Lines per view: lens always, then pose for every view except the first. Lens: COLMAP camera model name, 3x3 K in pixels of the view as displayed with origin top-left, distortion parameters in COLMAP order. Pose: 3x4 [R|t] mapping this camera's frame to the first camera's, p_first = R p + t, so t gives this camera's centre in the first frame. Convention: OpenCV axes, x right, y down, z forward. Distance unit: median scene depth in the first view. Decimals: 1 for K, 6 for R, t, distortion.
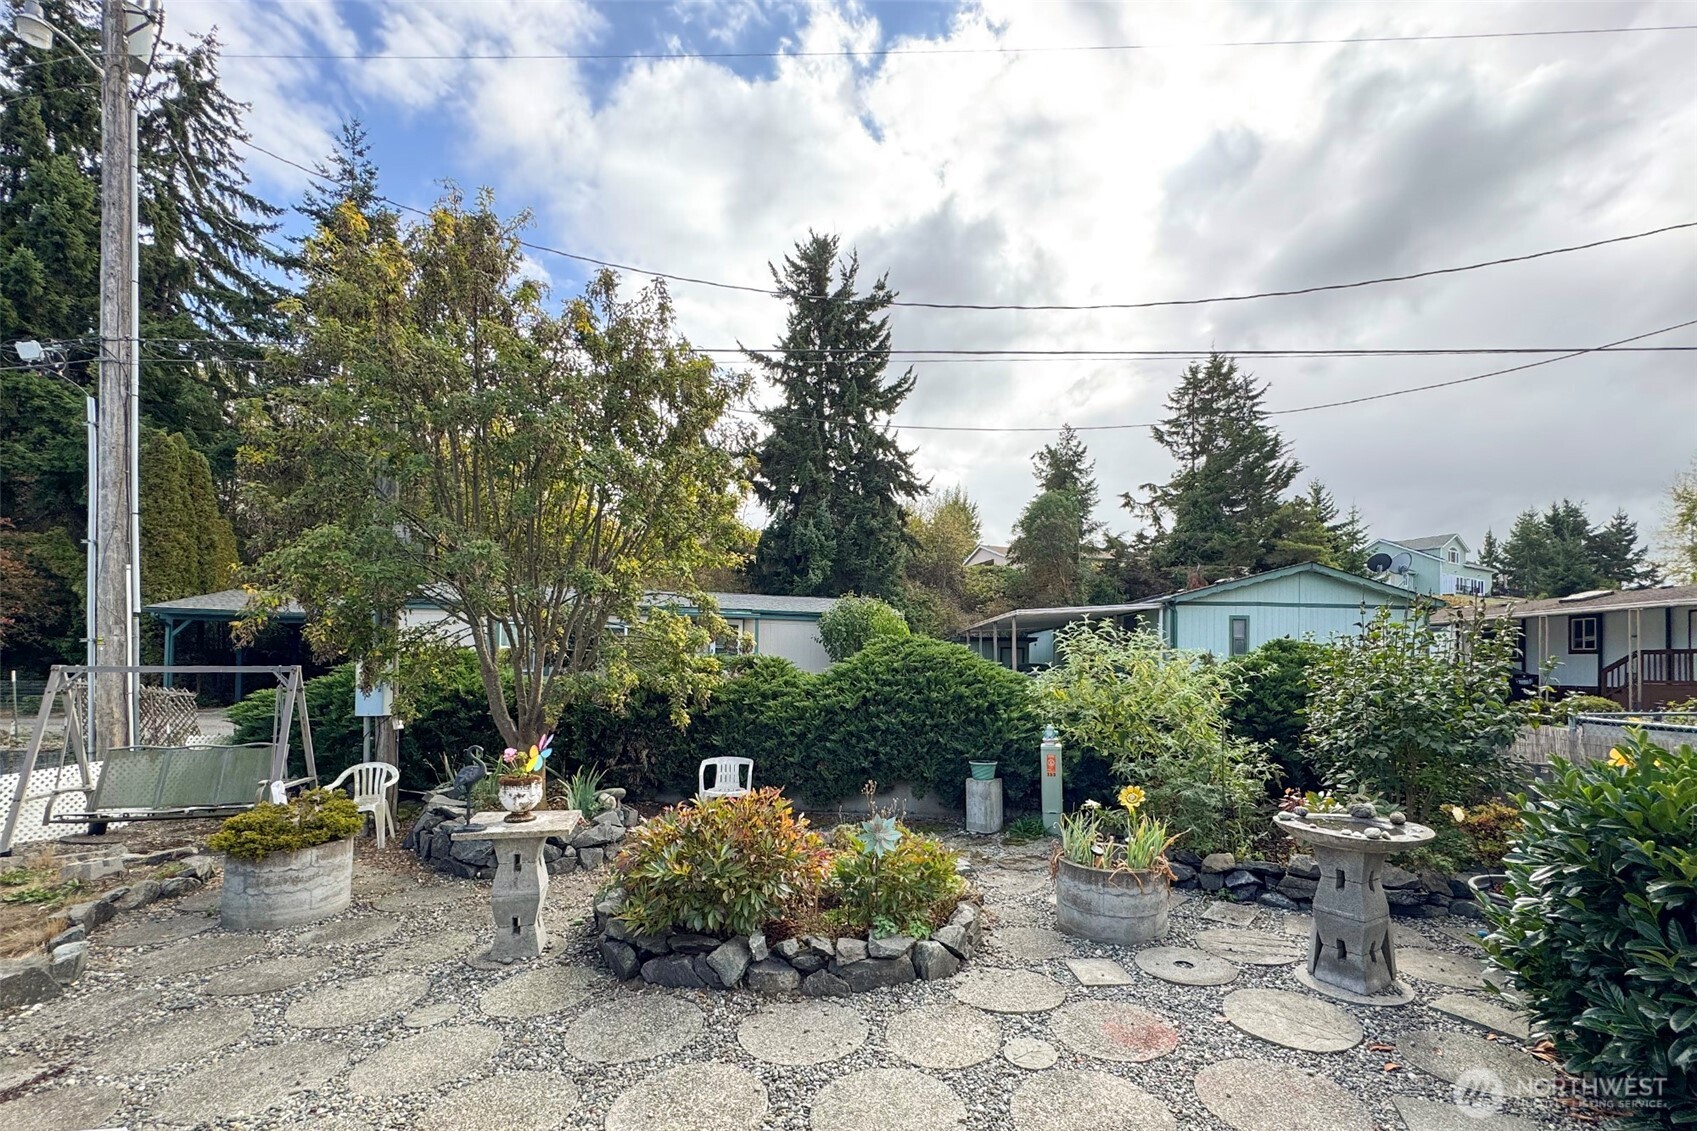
lens RADIAL K [[731.7, 0, 892.5], [0, 731.7, 621.3], [0, 0, 1]] dist [-0.001410, -0.000051]
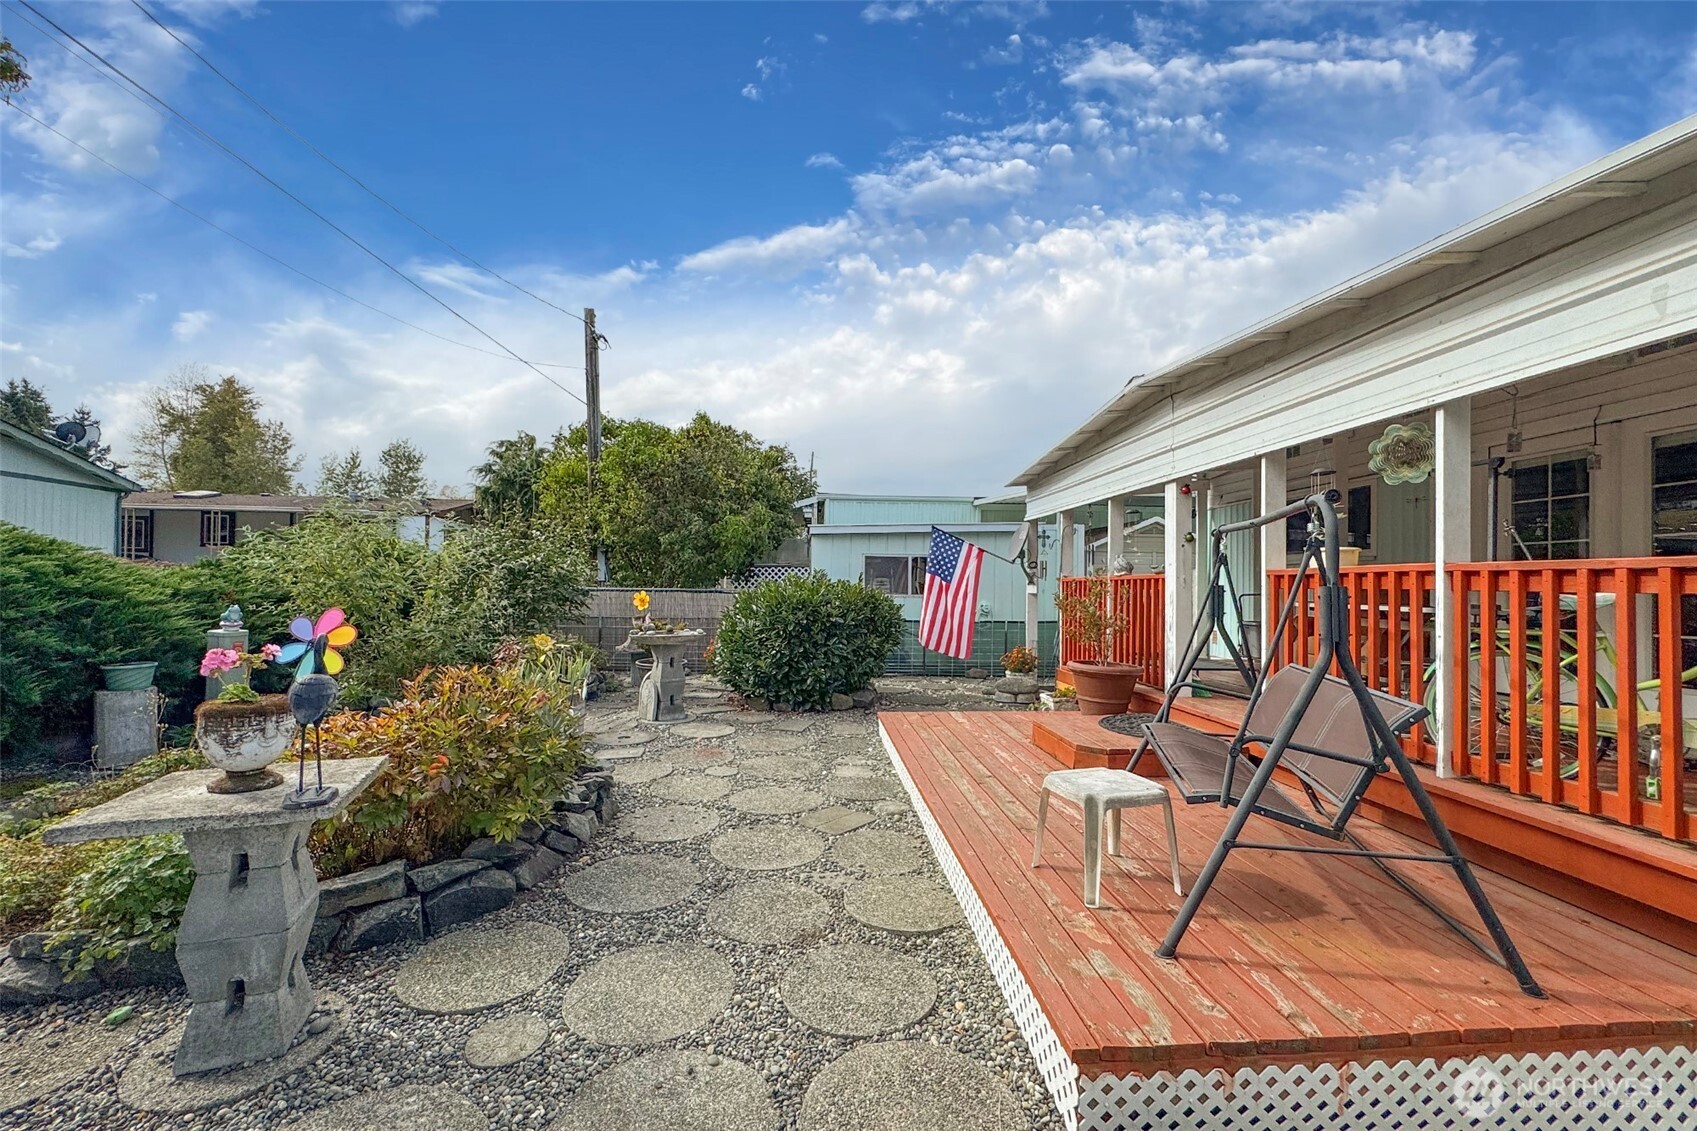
lens RADIAL K [[708.1, 0, 855.4], [0, 708.1, 577.2], [0, 0, 1]] dist [-0.000855, 0.000066]
pose [[-0.108217, -0.002291, 0.994125, -0.249998], [-0.076206, 0.997074, -0.005998, 0.024705], [-0.991202, -0.076408, -0.108075, 0.158221]]
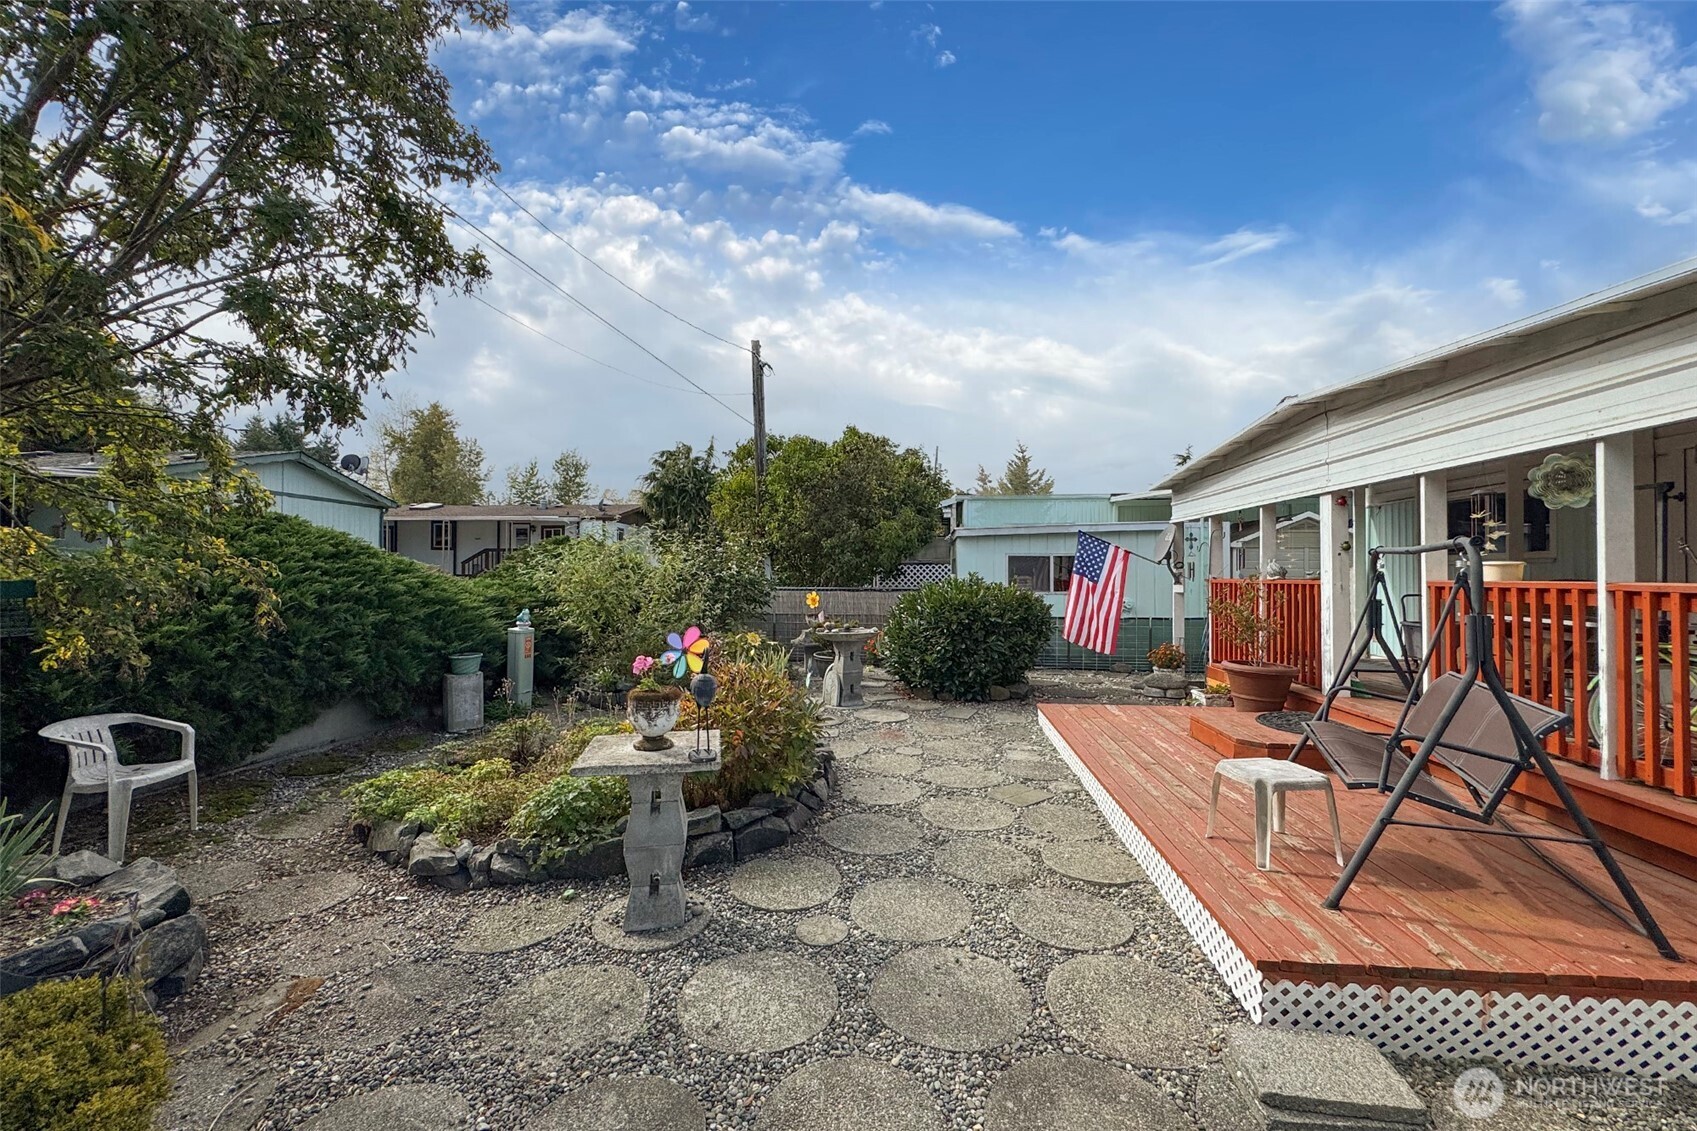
lens RADIAL K [[696.8, 0, 848.5], [0, 696.8, 565.5], [0, 0, 1]] dist [-0.000050, -0.000251]
pose [[0.070009, -0.001911, 0.997545, -0.292773], [-0.065412, 0.997837, 0.006502, 0.016743], [-0.995399, -0.065707, 0.069733, 0.185542]]
